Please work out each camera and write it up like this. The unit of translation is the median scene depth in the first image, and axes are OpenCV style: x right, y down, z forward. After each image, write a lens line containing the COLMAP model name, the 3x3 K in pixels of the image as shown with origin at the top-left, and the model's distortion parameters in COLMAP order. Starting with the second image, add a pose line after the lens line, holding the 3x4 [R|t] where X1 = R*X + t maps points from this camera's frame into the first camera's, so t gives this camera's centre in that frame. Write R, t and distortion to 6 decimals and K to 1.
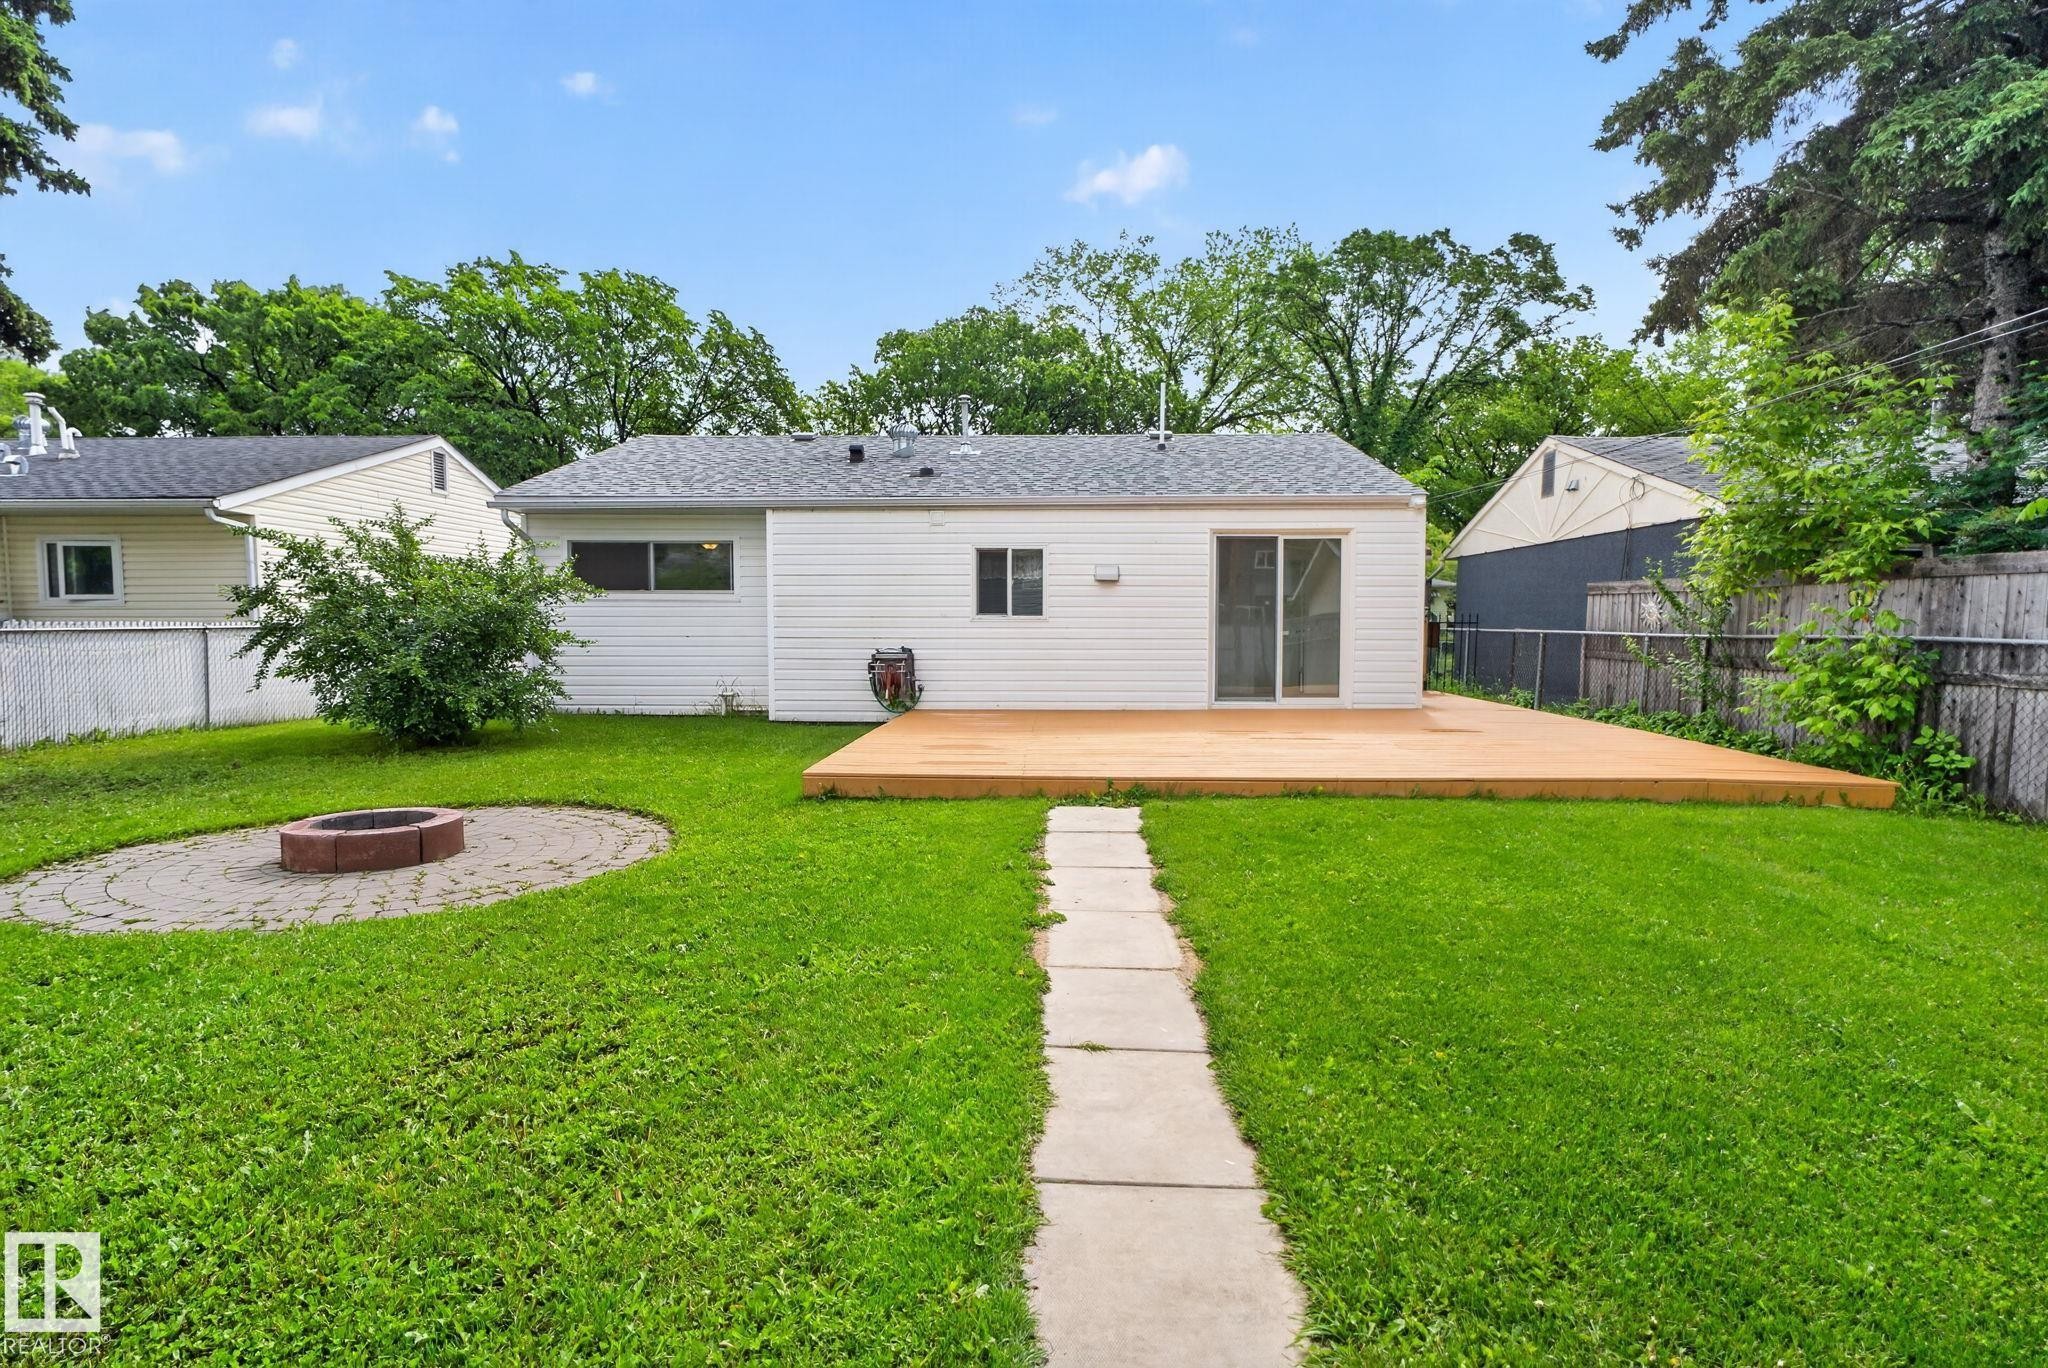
lens RADIAL K [[1048.1, 0, 1053.6], [0, 1048.1, 682.1], [0, 0, 1]] dist [0.000315, 0.002219]
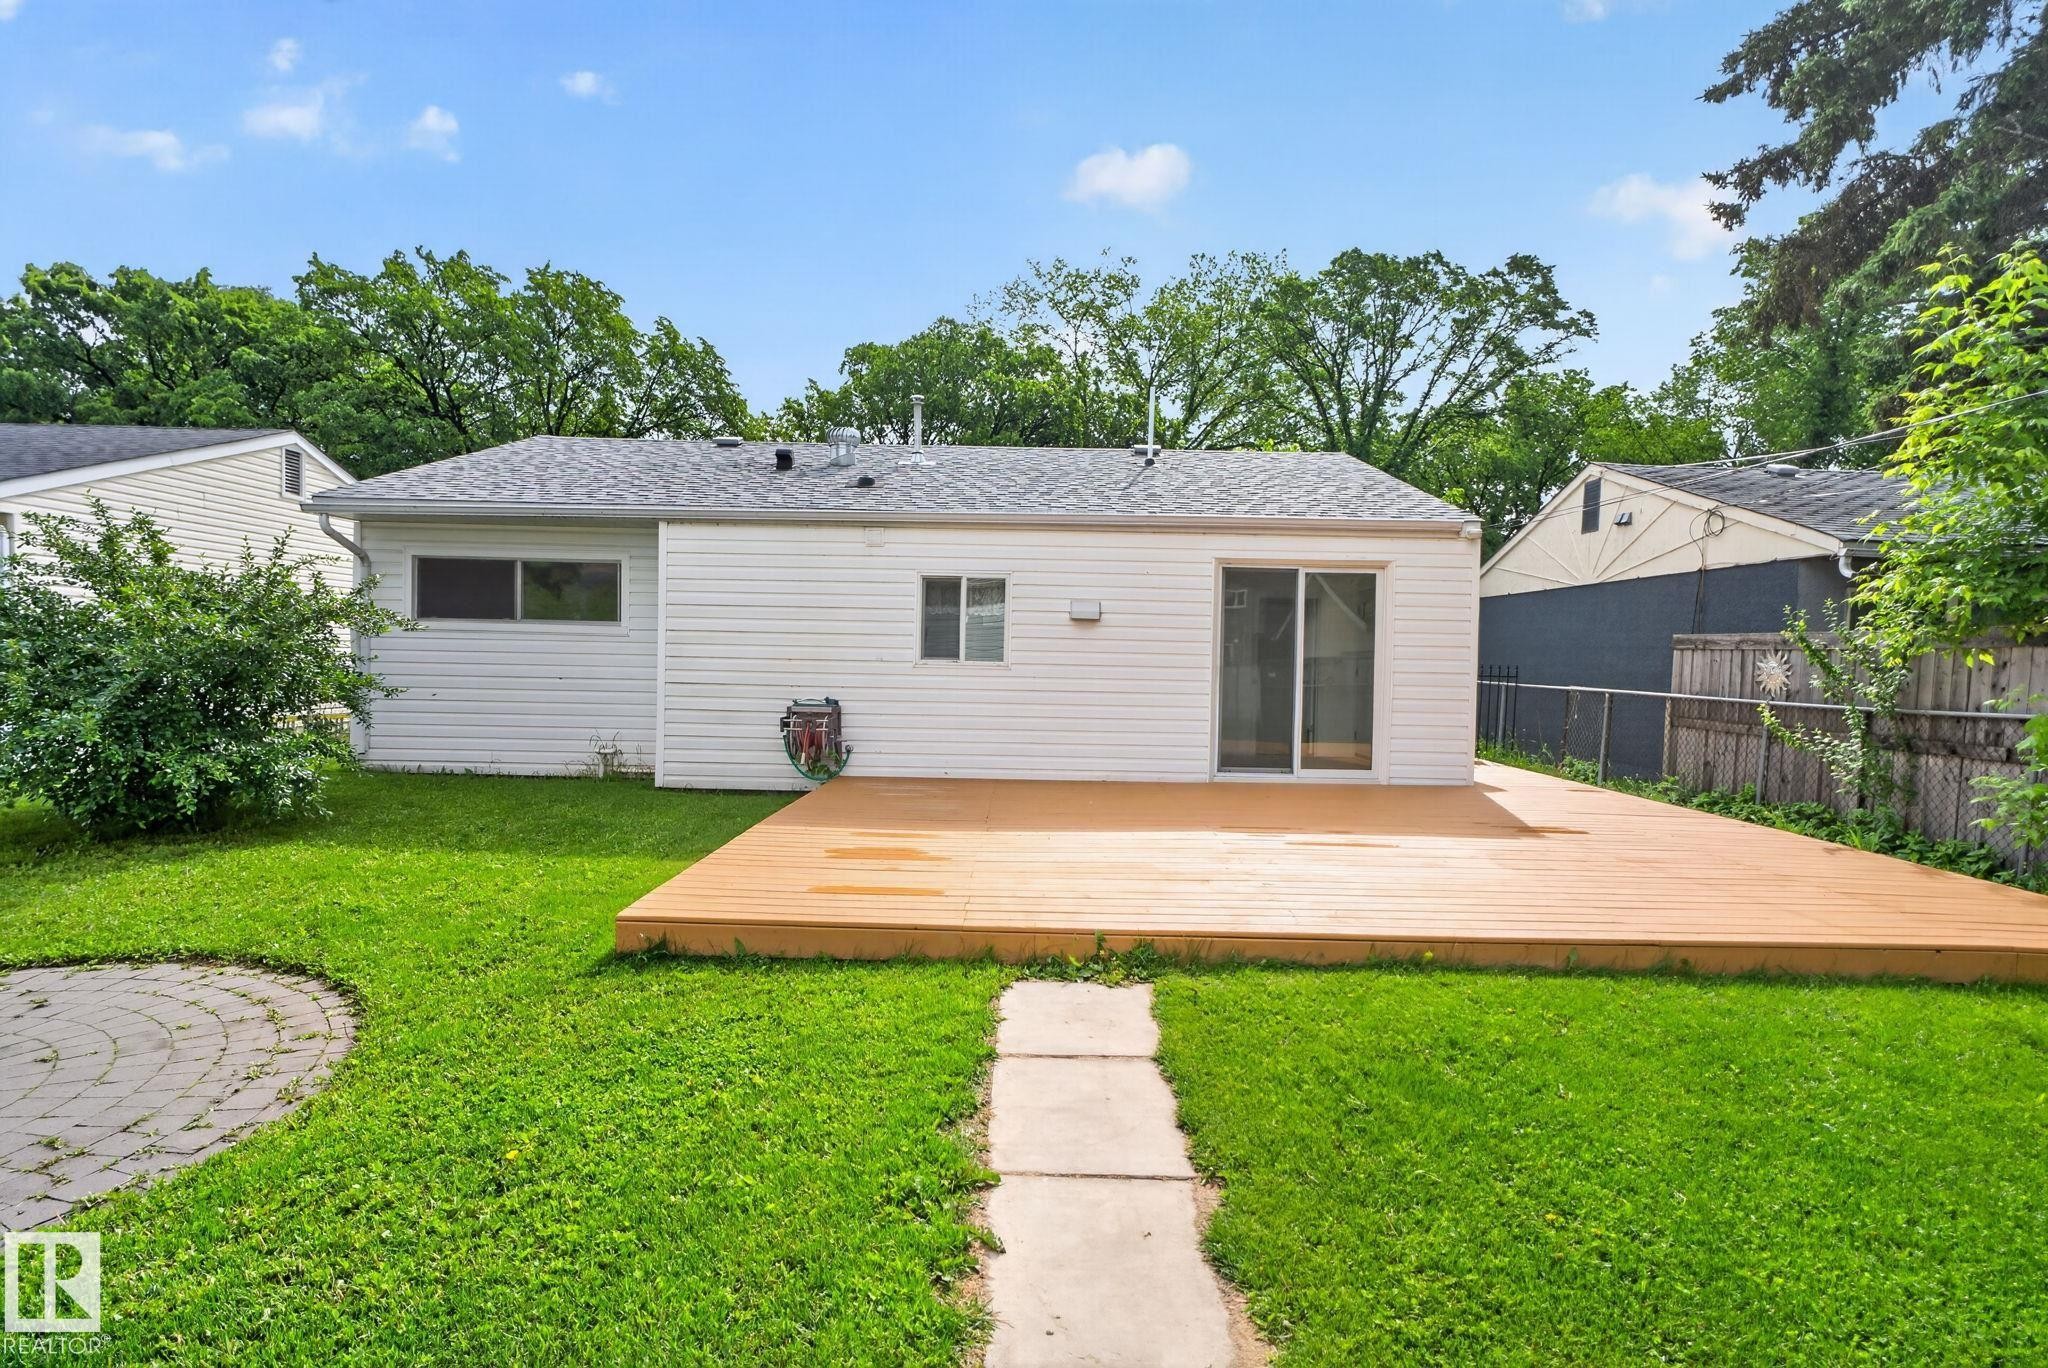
lens RADIAL K [[1048.1, 0, 1024.6], [0, 1048.1, 681.9], [0, 0, 1]] dist [0.000315, 0.002219]
pose [[0.999761, 0.020725, 0.006889, -0.000203], [-0.020500, 0.999300, -0.031300, -0.022123], [-0.007533, 0.031151, 0.999486, 0.193224]]
